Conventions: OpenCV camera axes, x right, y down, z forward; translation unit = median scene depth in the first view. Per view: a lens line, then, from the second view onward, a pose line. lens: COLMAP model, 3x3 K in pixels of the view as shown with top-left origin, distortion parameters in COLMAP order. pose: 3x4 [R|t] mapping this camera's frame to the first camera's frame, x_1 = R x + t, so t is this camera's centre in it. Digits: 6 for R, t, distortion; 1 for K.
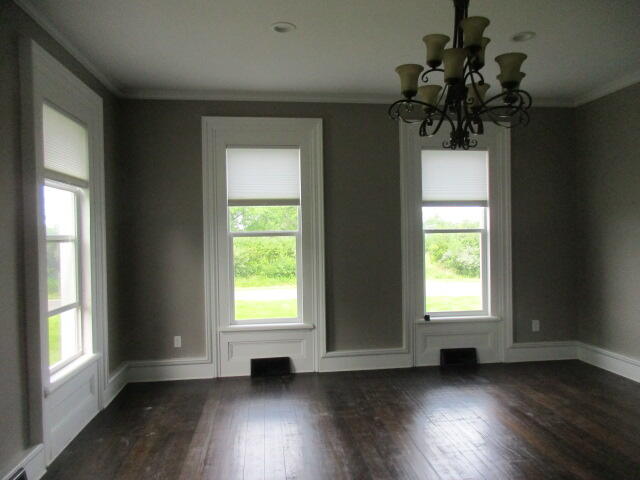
lens RADIAL K [[482.4, 0, 320.1], [0, 482.4, 240.5], [0, 0, 1]] dist [0.010663, -0.000419]
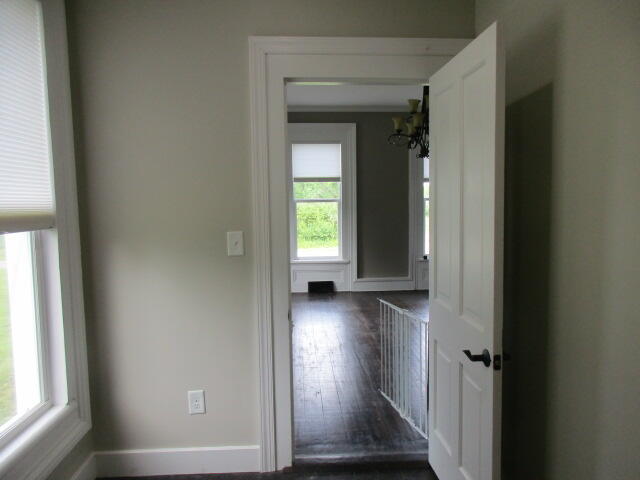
lens RADIAL K [[482.4, 0, 318.1], [0, 482.4, 239.5], [0, 0, 1]] dist [0.010663, -0.000419]
pose [[0.997193, 0.009233, -0.074303, 0.001735], [-0.004135, 0.997644, 0.068484, 0.004256], [0.074760, -0.067985, 0.994881, -0.512755]]
